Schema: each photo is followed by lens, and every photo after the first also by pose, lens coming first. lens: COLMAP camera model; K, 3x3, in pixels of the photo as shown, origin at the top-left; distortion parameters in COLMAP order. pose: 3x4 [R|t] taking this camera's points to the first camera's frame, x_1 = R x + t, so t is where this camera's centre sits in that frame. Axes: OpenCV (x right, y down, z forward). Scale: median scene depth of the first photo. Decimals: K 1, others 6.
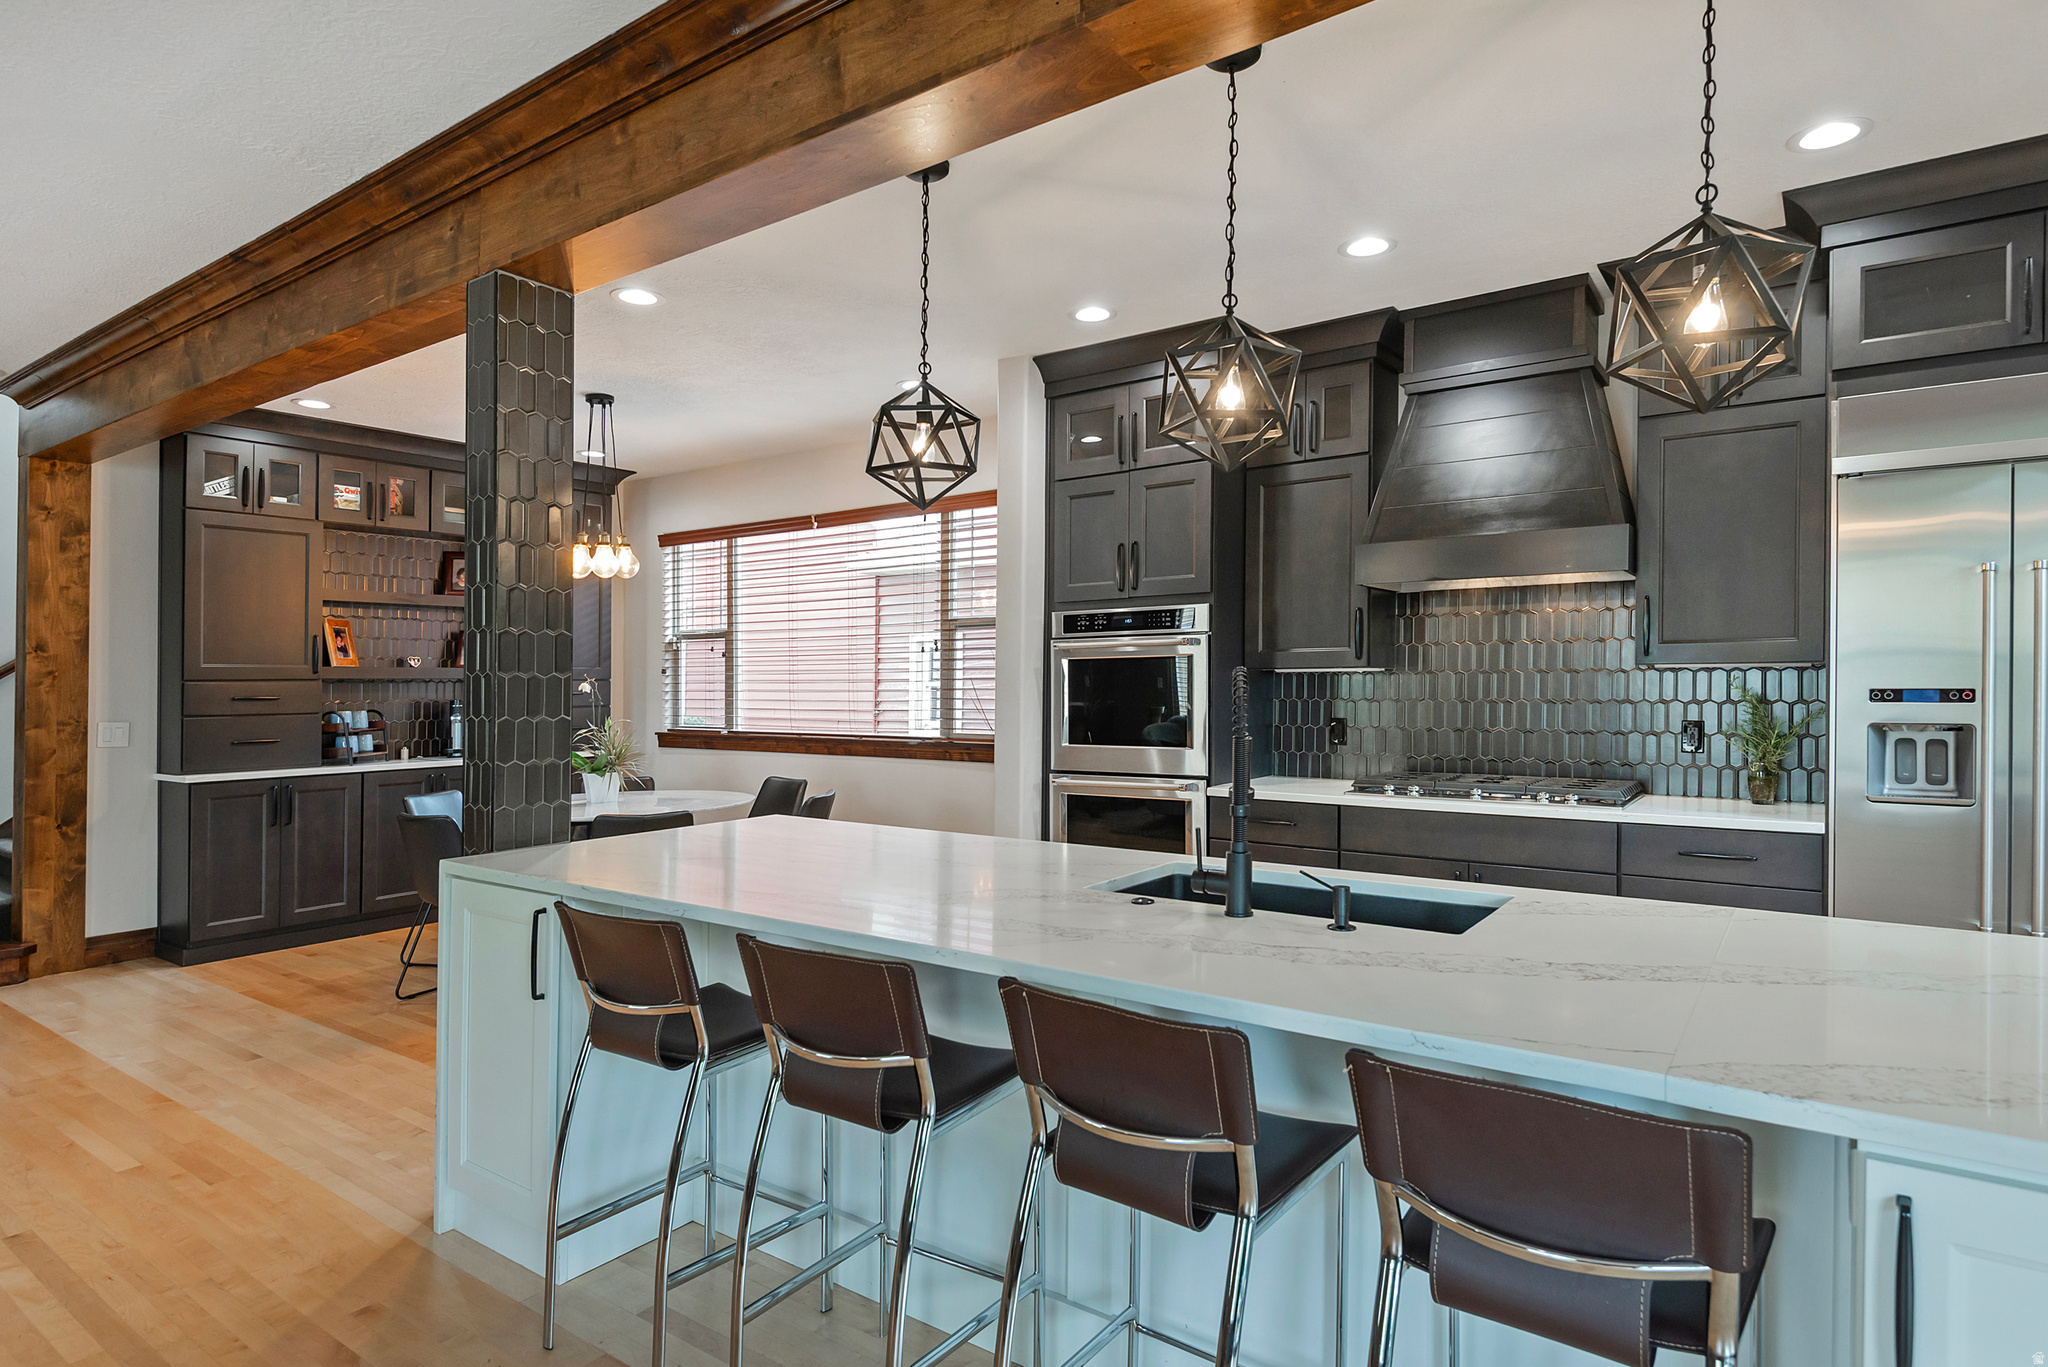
lens RADIAL K [[1122.8, 0, 1024.1], [0, 1122.8, 695.6], [0, 0, 1]] dist [0.003218, 0.000502]
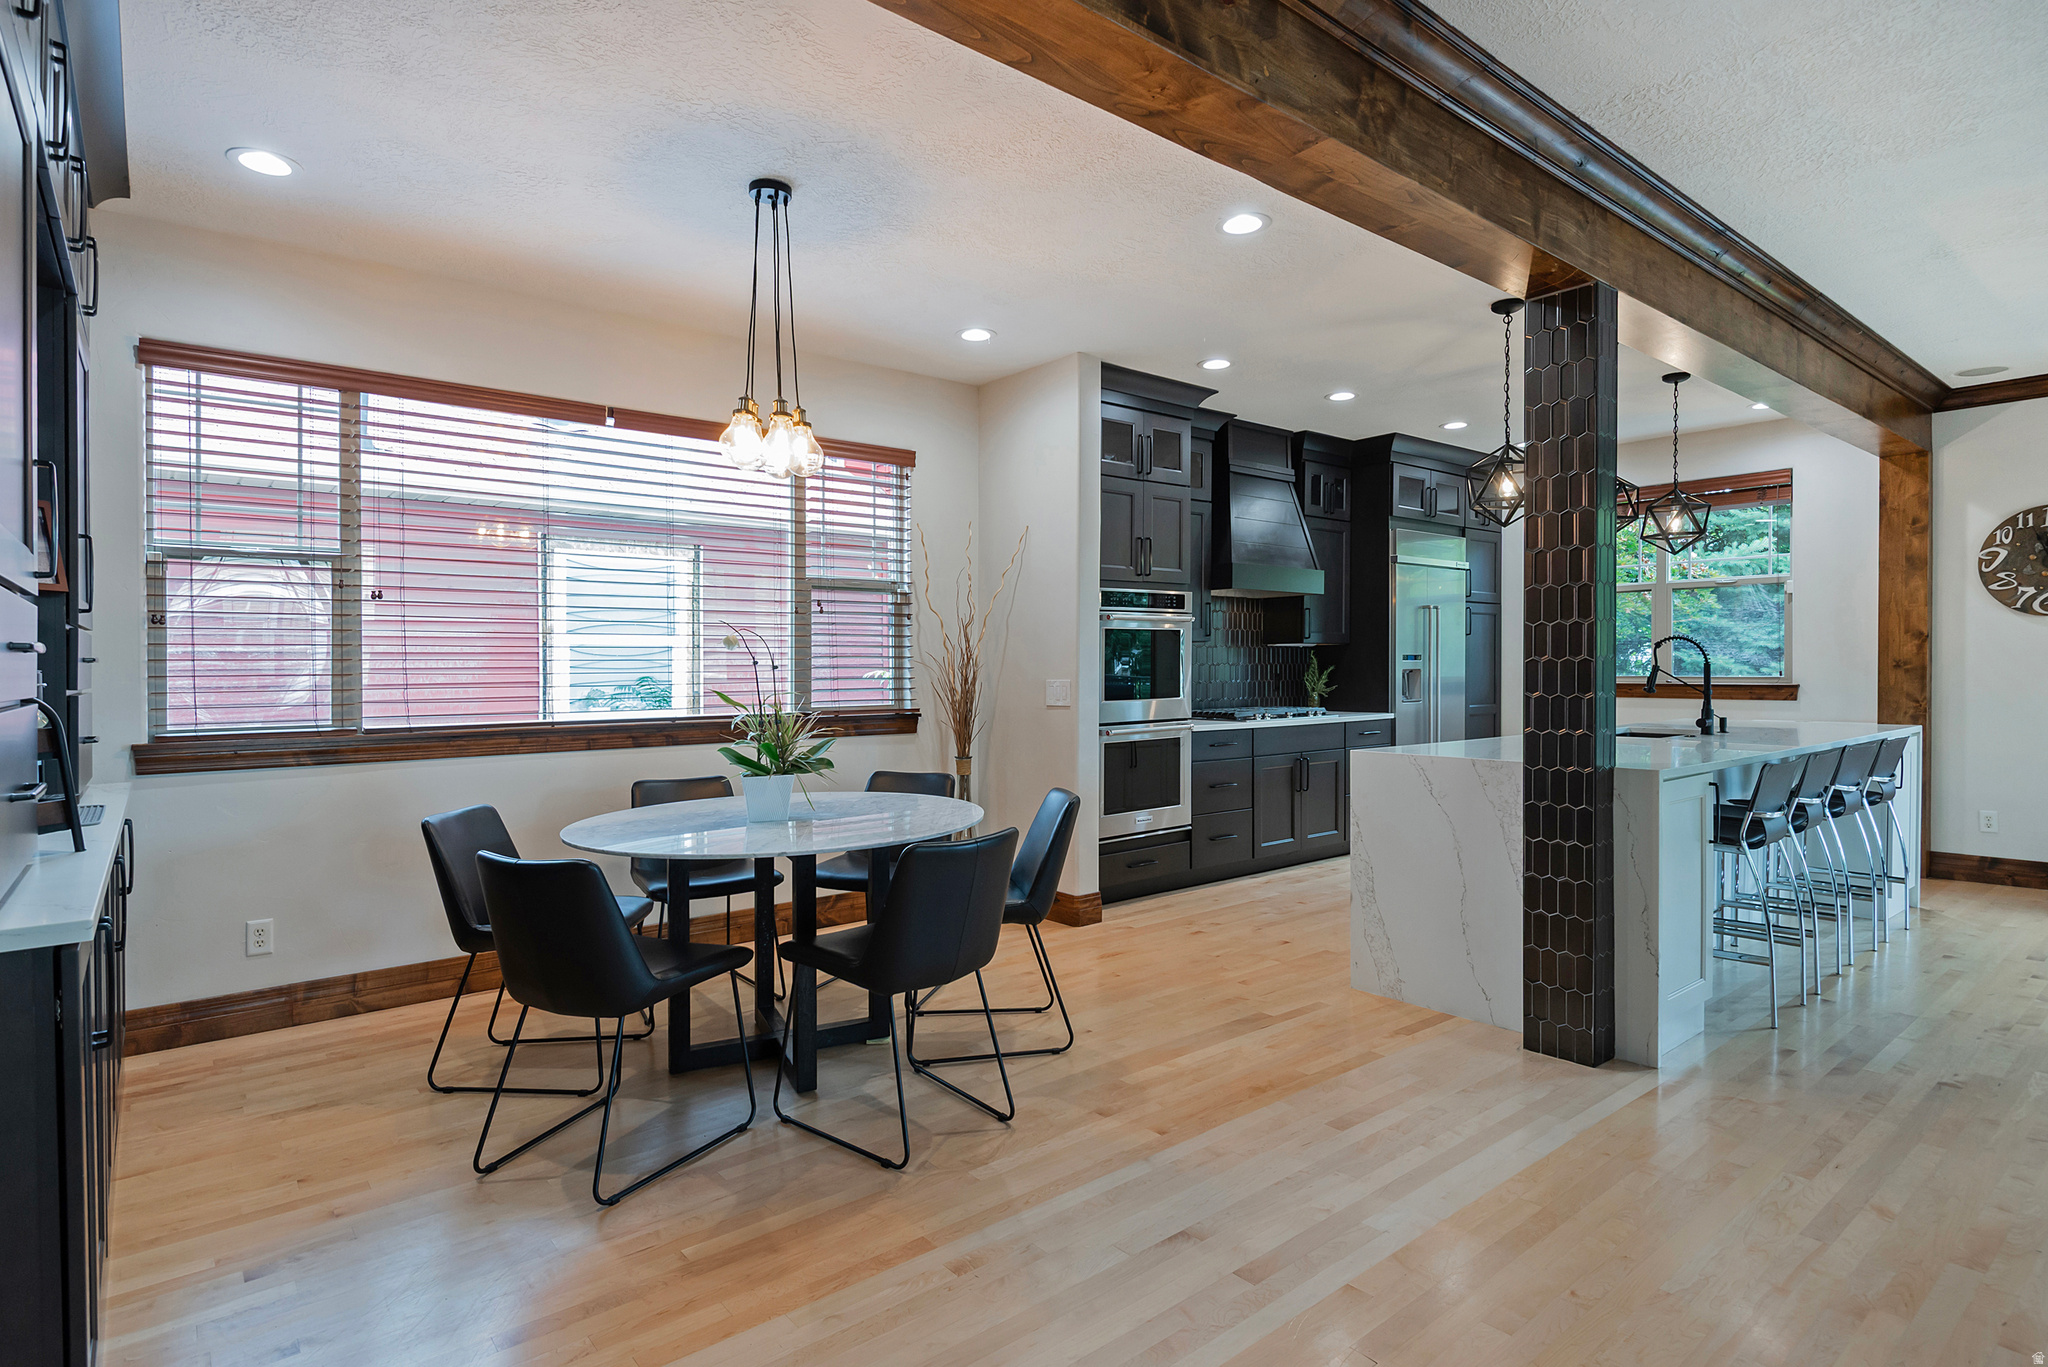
lens RADIAL K [[1027.8, 0, 1024.0], [0, 1027.8, 683.5], [0, 0, 1]] dist [-0.000176, -0.000255]
pose [[0.244657, -0.011329, 0.969543, -0.968715], [0.019332, 0.999790, 0.006804, 0.015041], [-0.969417, 0.017079, 0.244825, 0.773782]]
